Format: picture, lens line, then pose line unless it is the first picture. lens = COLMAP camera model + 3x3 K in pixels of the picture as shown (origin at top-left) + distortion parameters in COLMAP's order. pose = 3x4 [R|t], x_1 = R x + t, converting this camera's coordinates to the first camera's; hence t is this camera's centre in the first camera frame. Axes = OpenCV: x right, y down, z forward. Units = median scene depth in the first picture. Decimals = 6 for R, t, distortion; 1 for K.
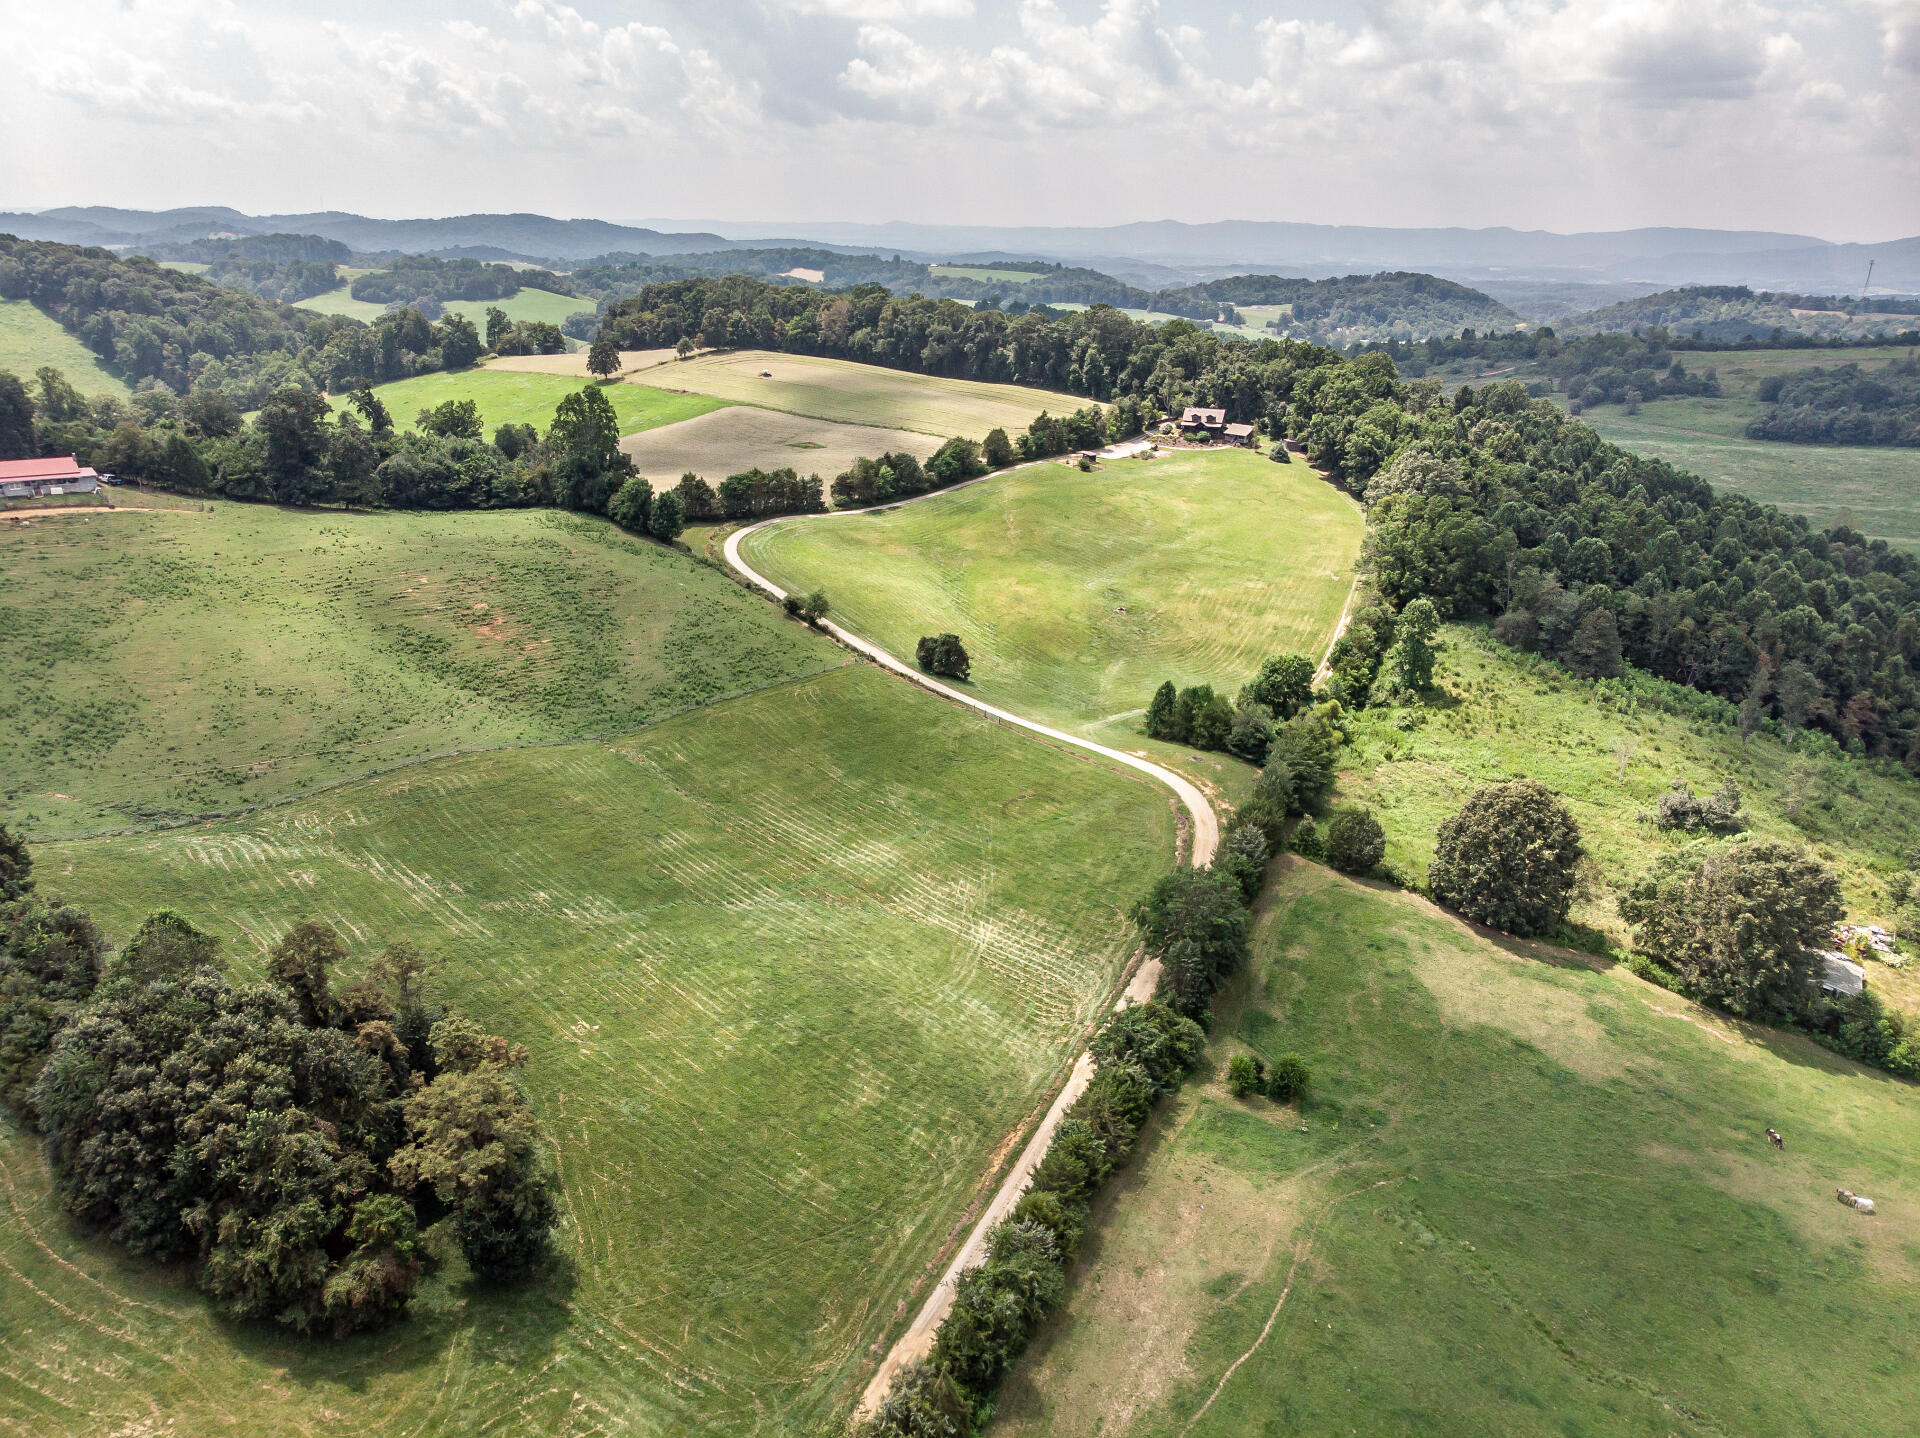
lens RADIAL K [[1461.1, 0, 885.6], [0, 1461.1, 723.0], [0, 0, 1]] dist [-0.003059, -0.002002]
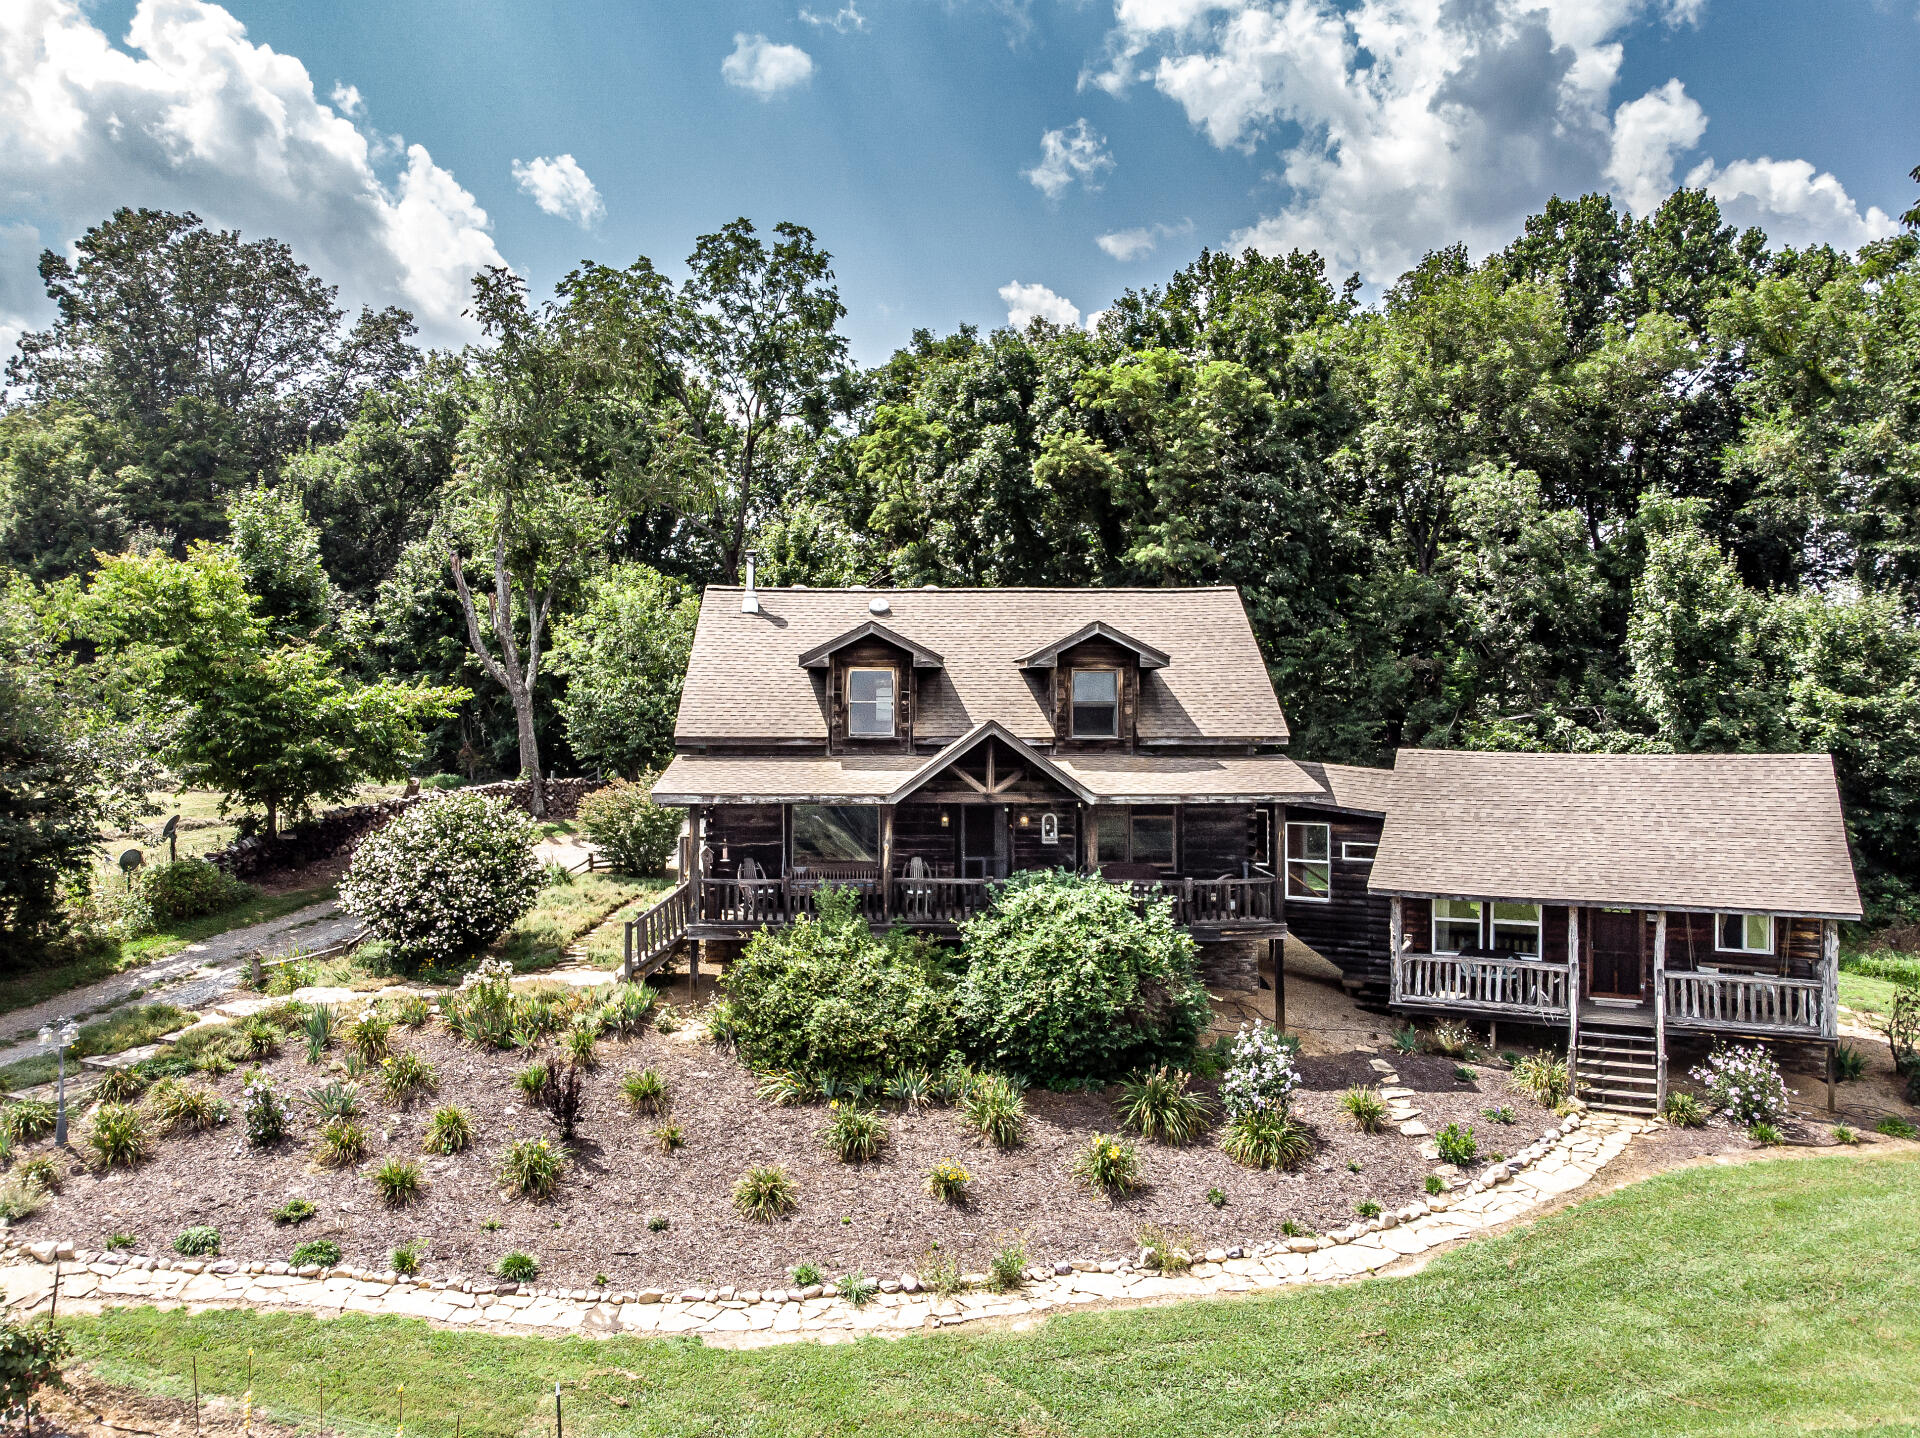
lens RADIAL K [[1462.8, 0, 964.7], [0, 1462.8, 718.6], [0, 0, 1]] dist [0.011147, 0.003251]
pose [[0.921984, -0.011293, 0.387064, 0.172012], [0.133417, 0.947635, -0.290152, -0.169548], [-0.363519, 0.319156, 0.875210, 0.849315]]
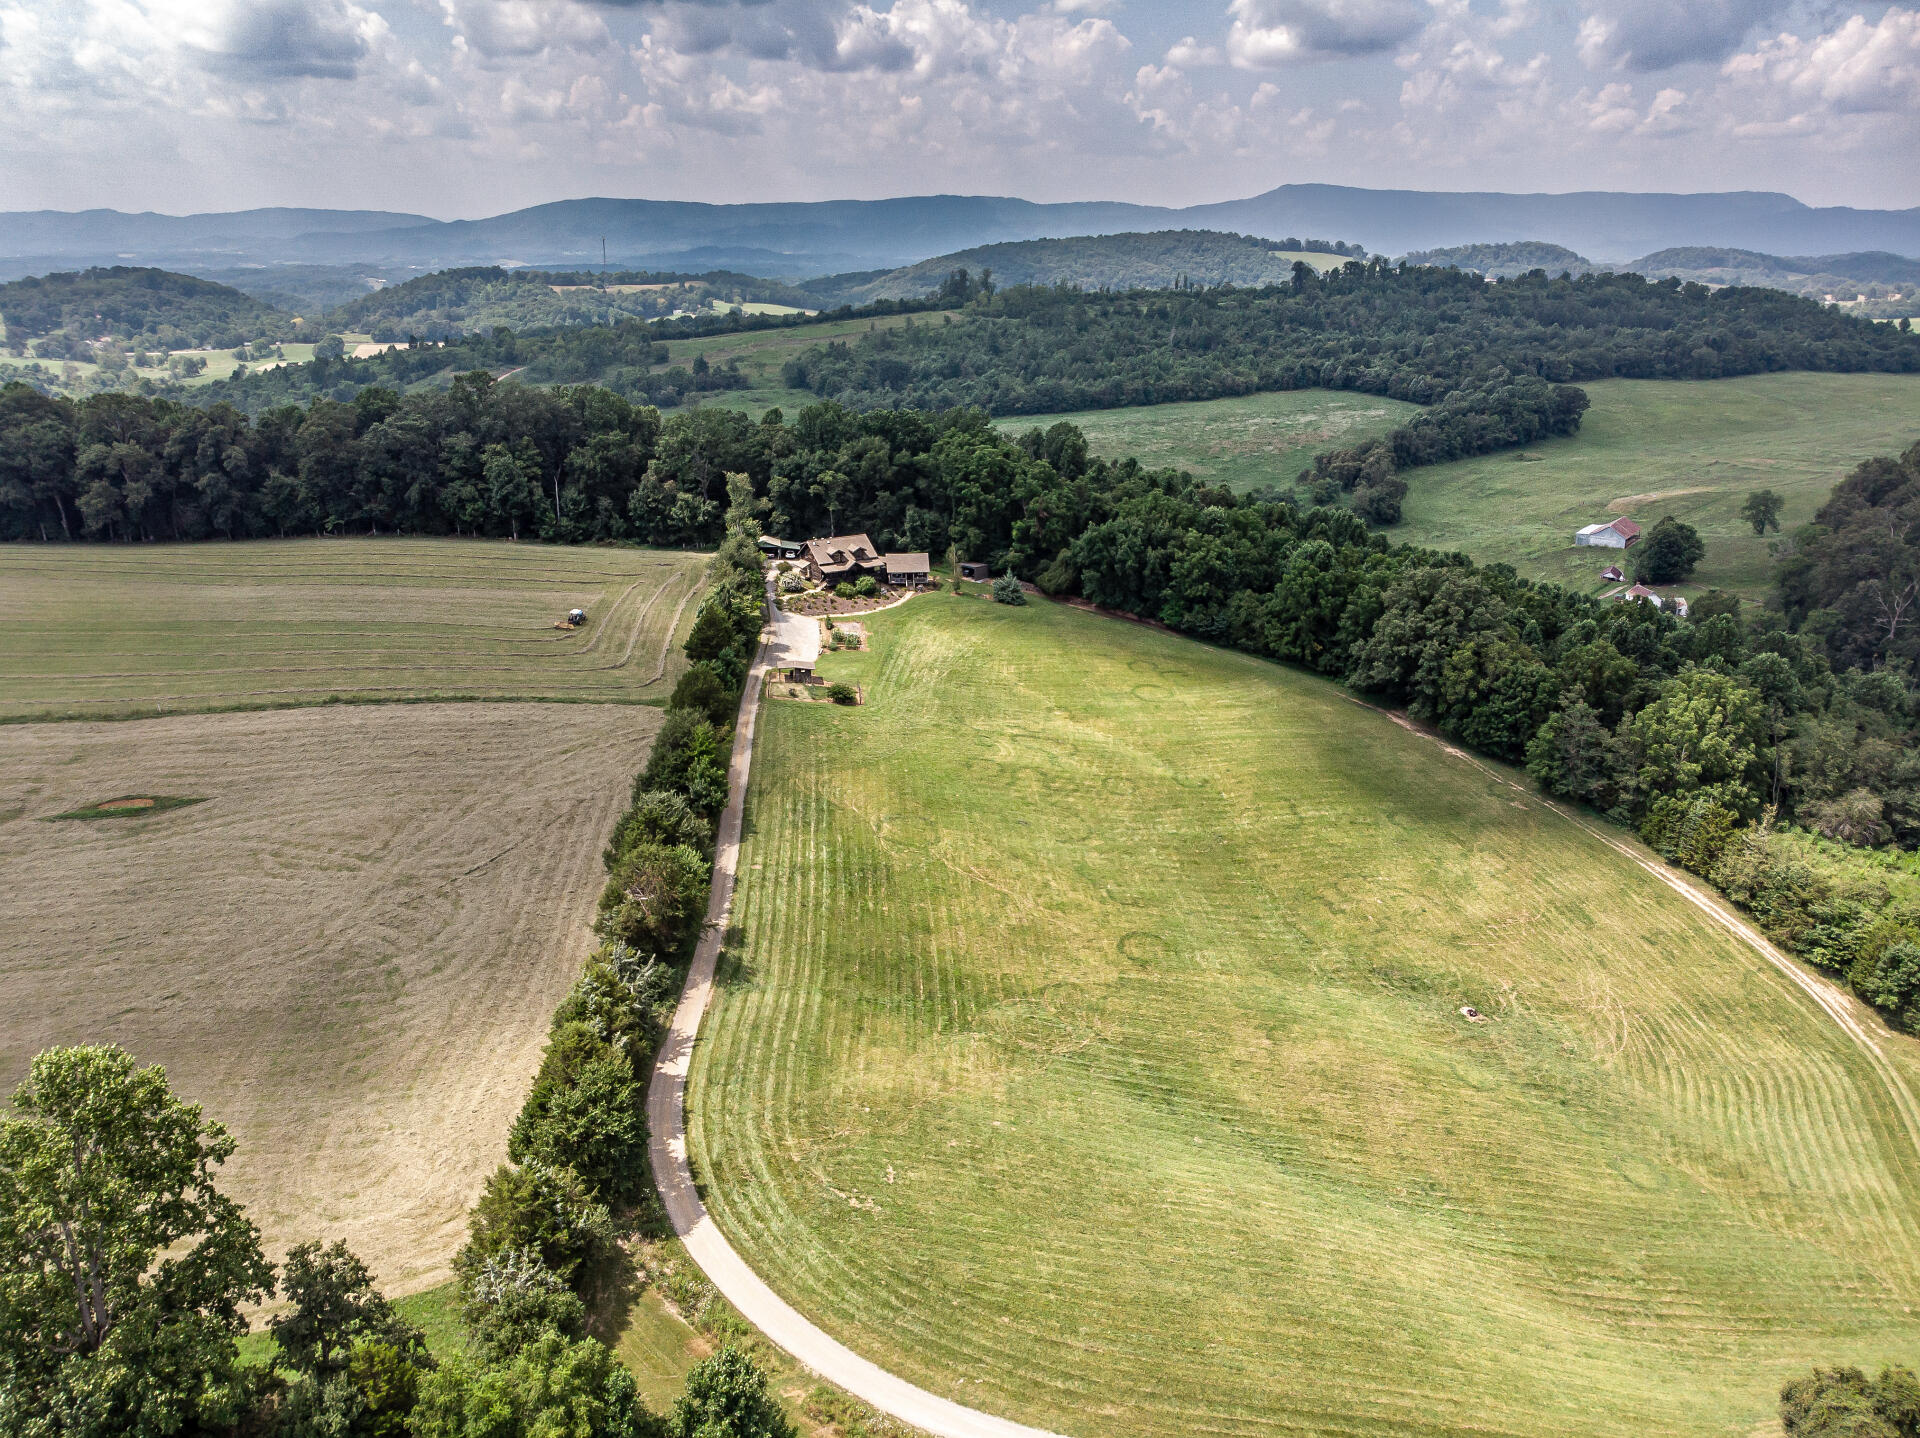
lens RADIAL K [[1465.8, 0, 960.0], [0, 1465.8, 719.0], [0, 0, 1]] dist [0.008222, 0.008047]
pose [[0.610285, -0.274824, 0.742983, -0.189724], [0.269030, 0.954055, 0.131917, -0.189716], [-0.745101, 0.119378, 0.656182, 0.528706]]
